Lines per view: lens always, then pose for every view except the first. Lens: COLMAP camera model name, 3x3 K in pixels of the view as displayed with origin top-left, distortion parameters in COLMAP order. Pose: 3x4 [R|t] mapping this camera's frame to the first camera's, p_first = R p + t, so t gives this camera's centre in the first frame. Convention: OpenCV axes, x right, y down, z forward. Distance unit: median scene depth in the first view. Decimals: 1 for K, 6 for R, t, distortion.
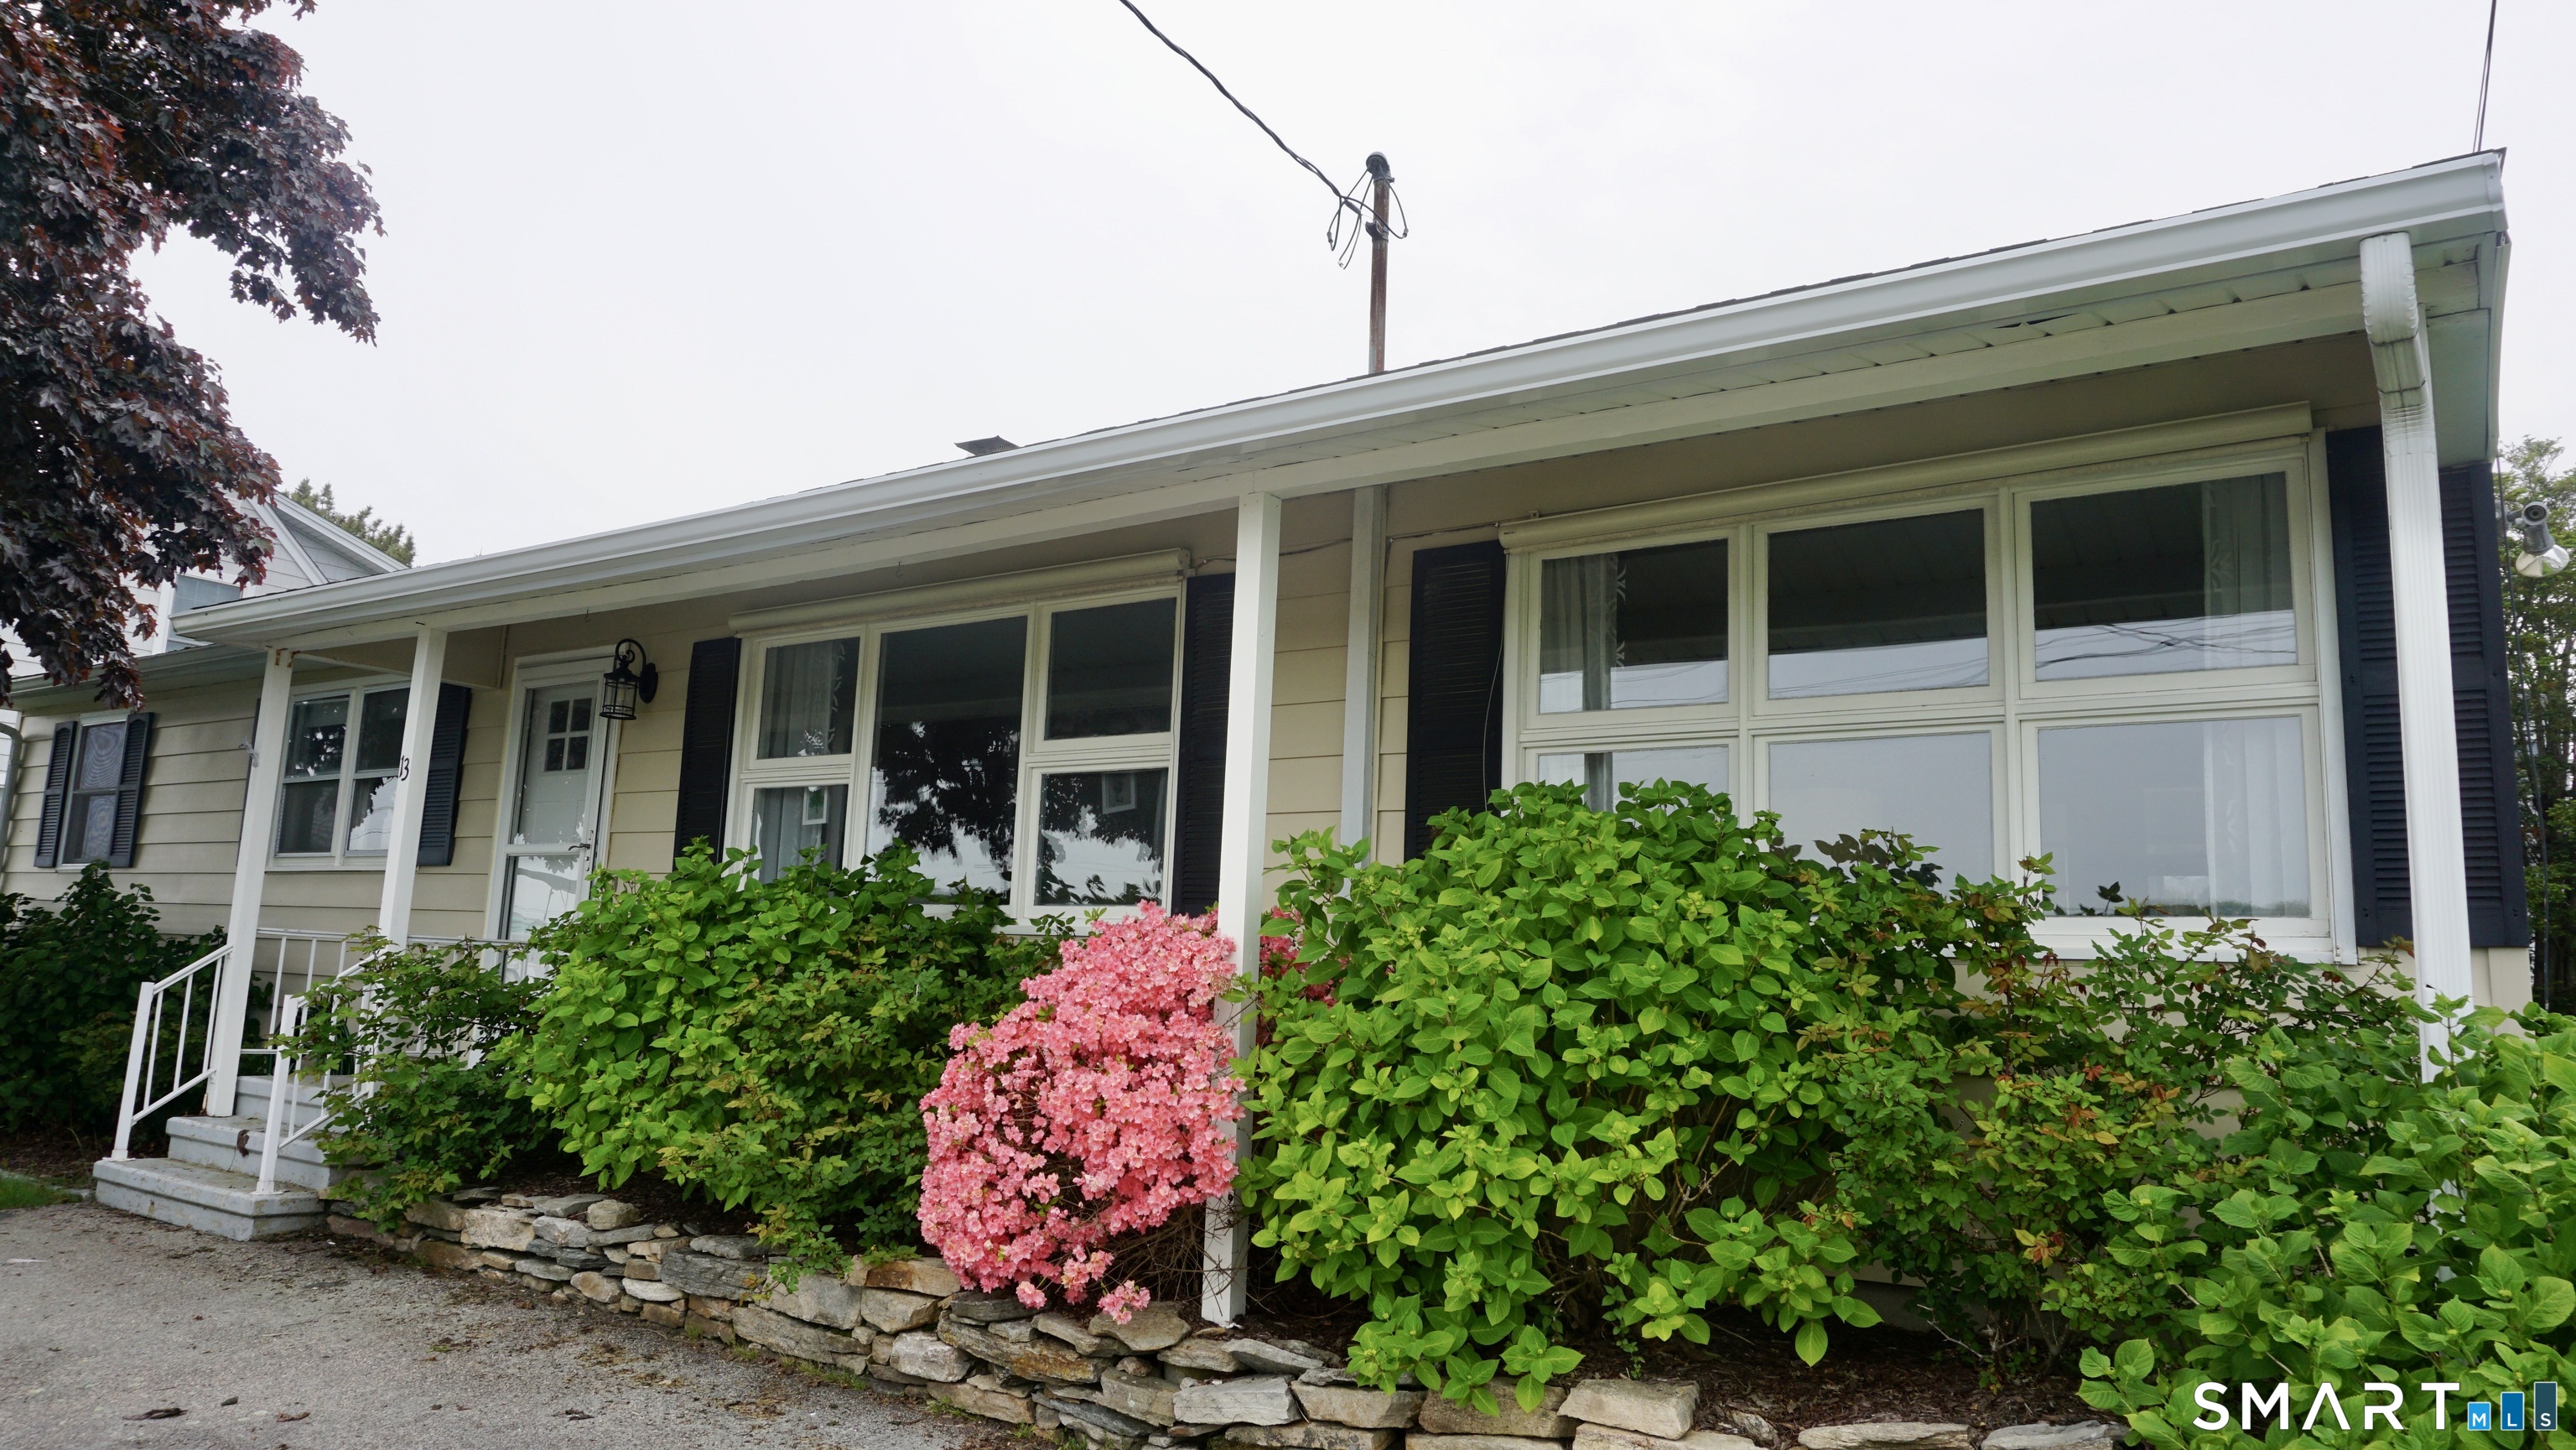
lens RADIAL K [[1720.3, 0, 1306.6], [0, 1720.3, 708.6], [0, 0, 1]] dist [-0.061663, 0.036597]
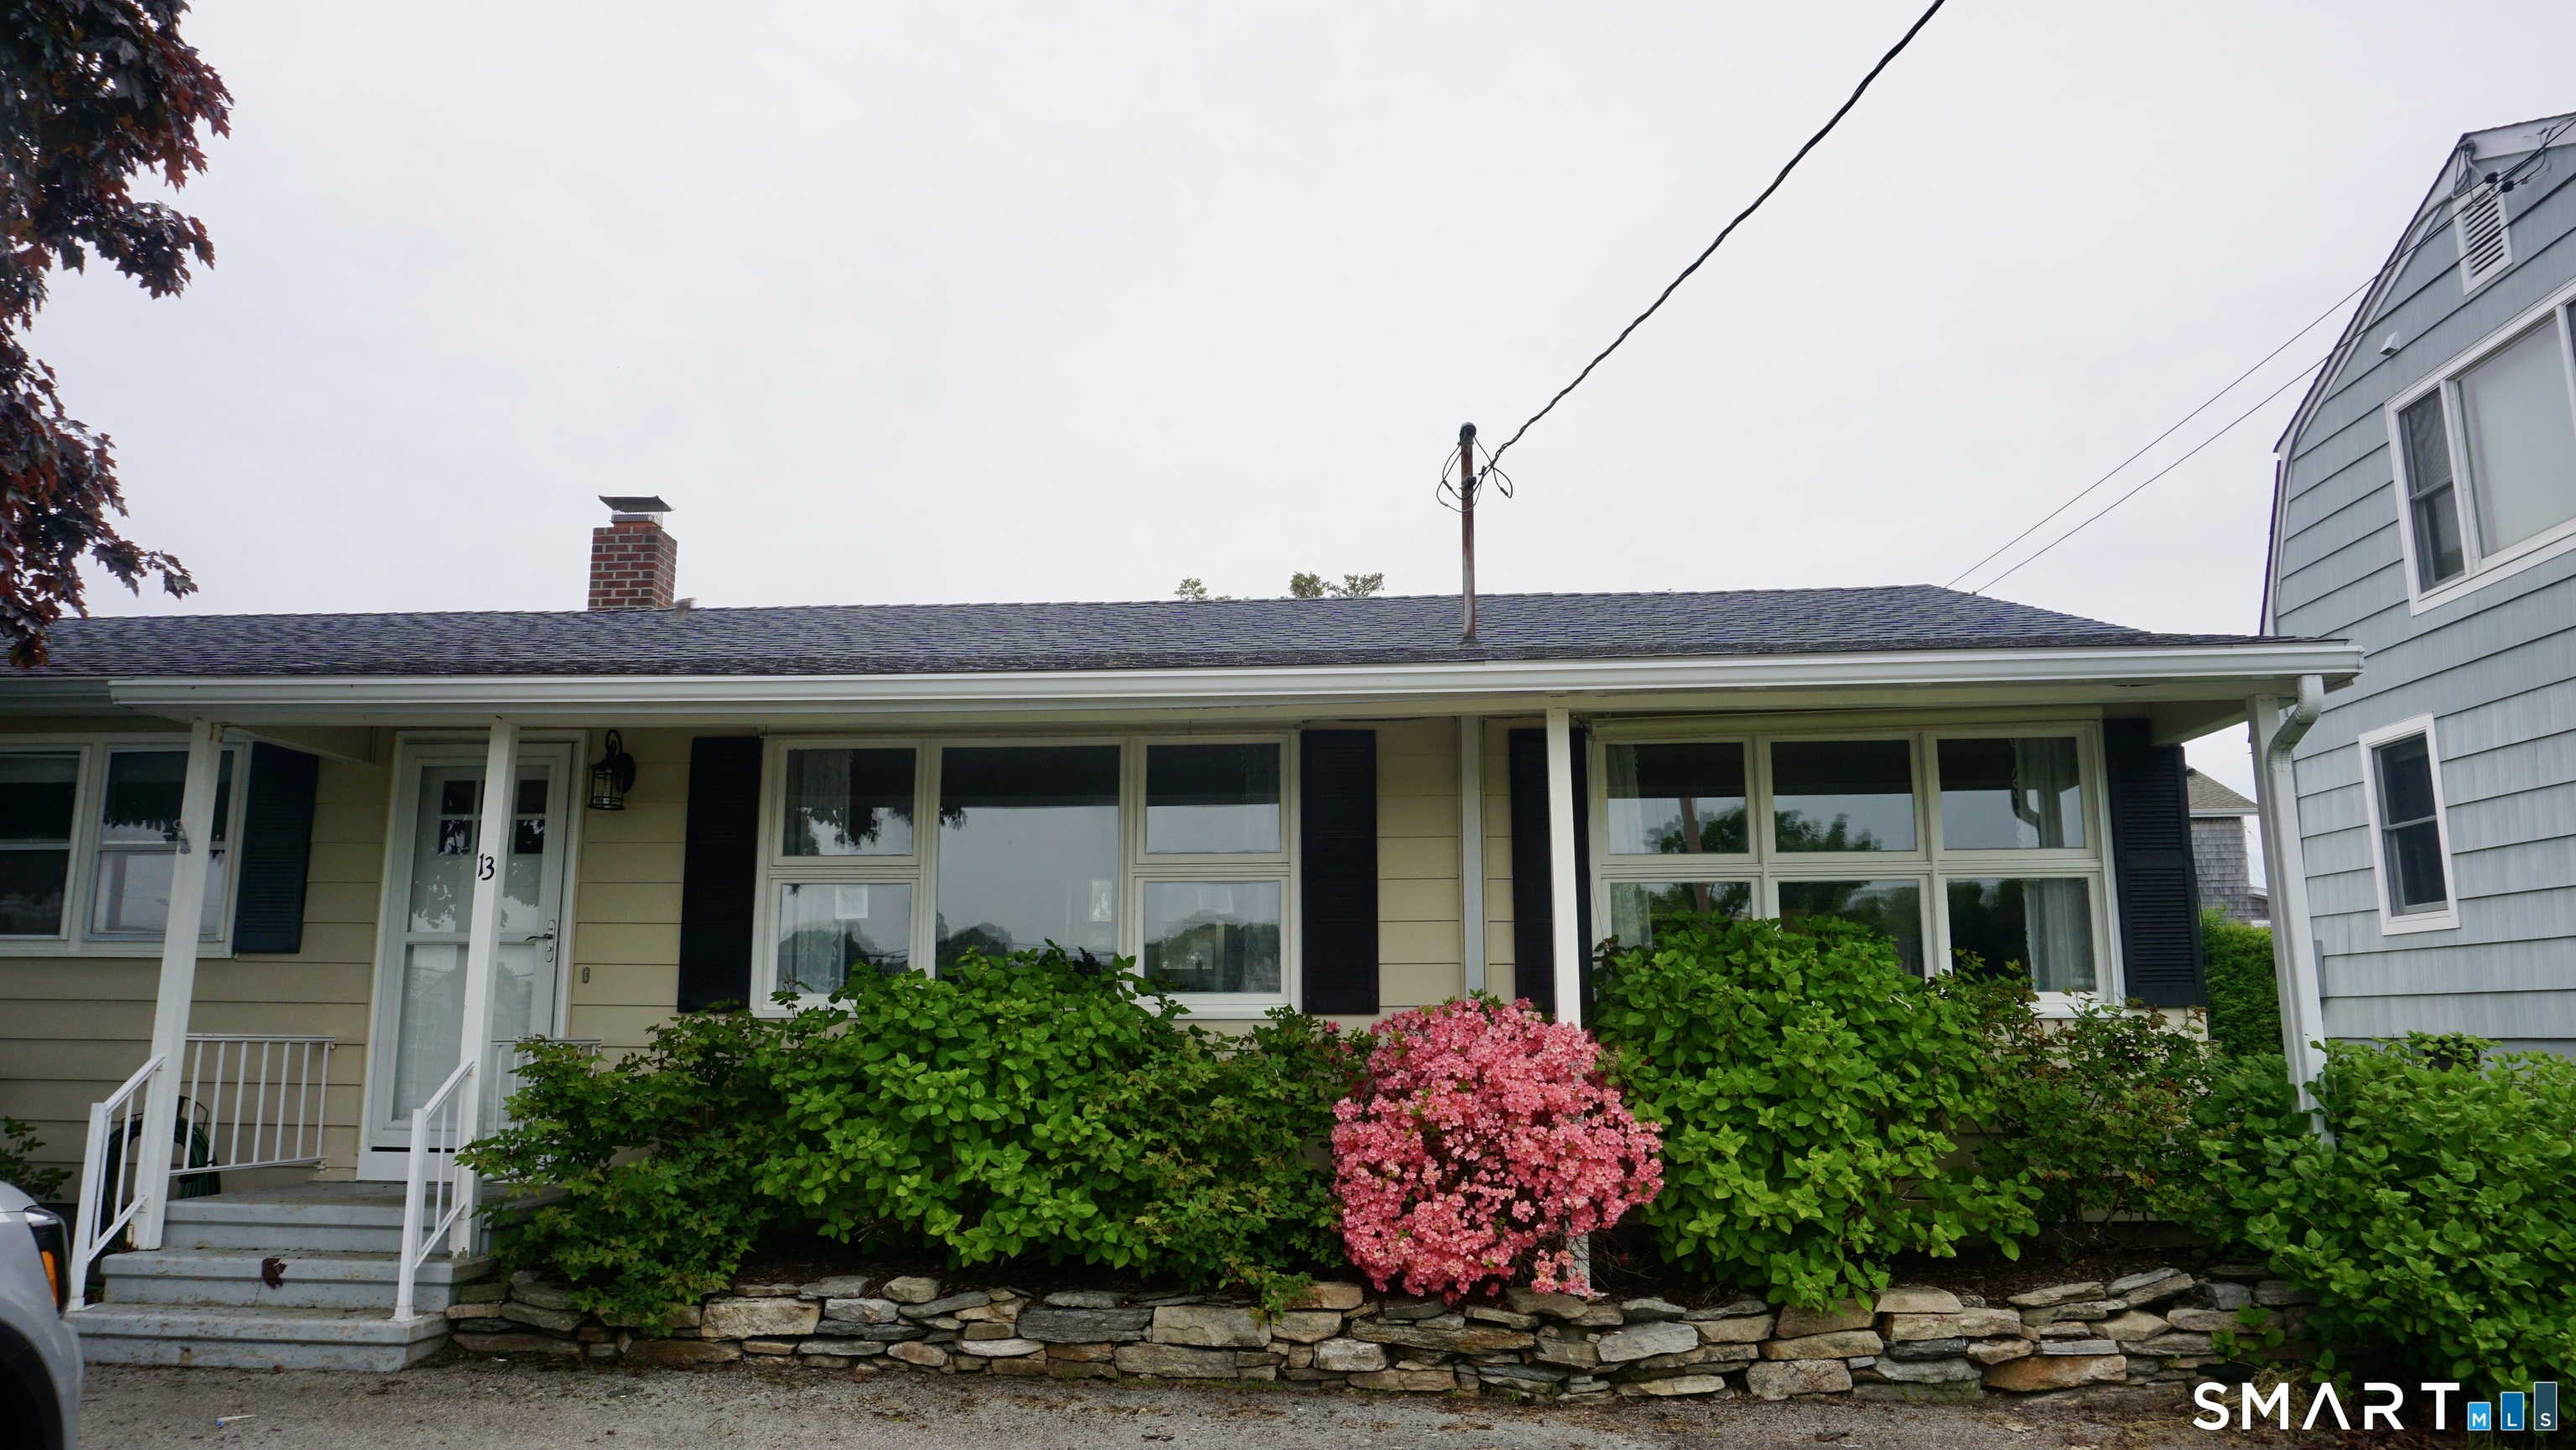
lens RADIAL K [[1720.3, 0, 1265.8], [0, 1720.3, 706.4], [0, 0, 1]] dist [-0.061663, 0.036597]
pose [[0.862948, 0.053468, 0.502456, -0.870202], [-0.048519, 0.998559, -0.022931, -0.075716], [-0.502958, -0.004591, 0.864298, -0.089000]]
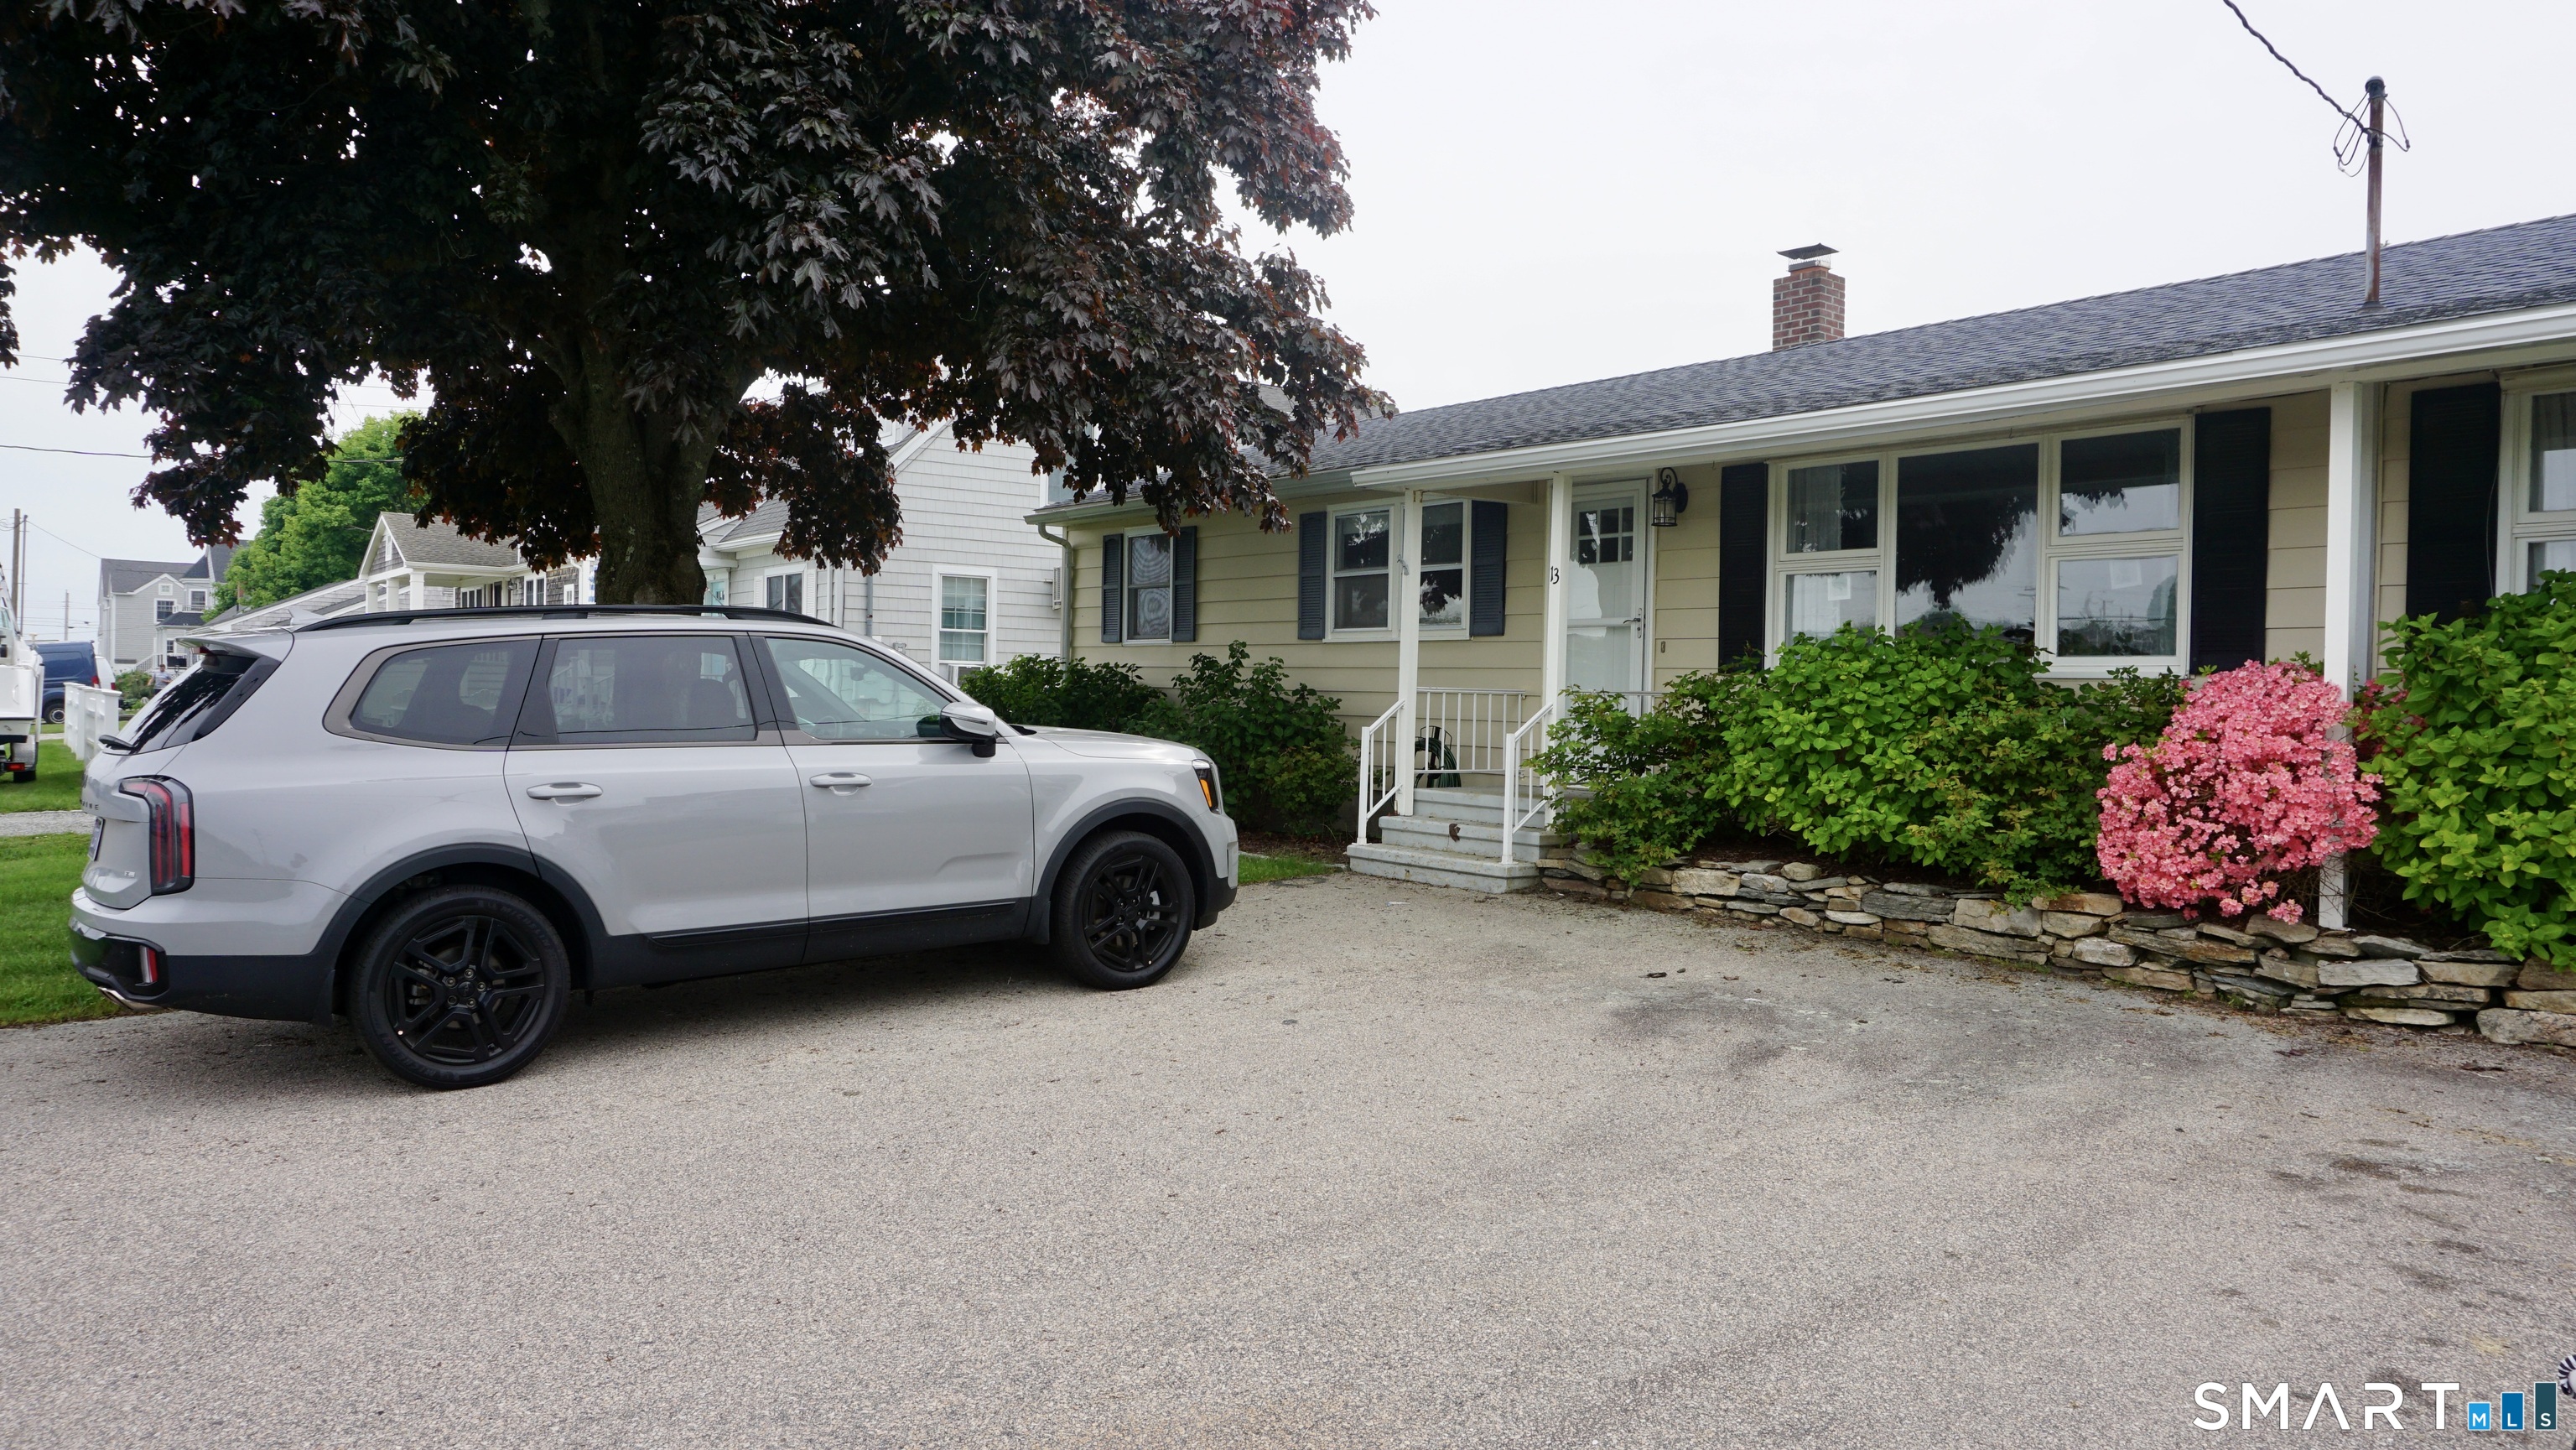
lens RADIAL K [[1720.3, 0, 1267.5], [0, 1720.3, 731.5], [0, 0, 1]] dist [-0.061663, 0.036597]
pose [[0.946784, -0.018085, -0.321363, -0.404028], [0.075276, 0.983173, 0.166444, -0.127911], [0.312945, -0.181777, 0.932214, -0.610745]]
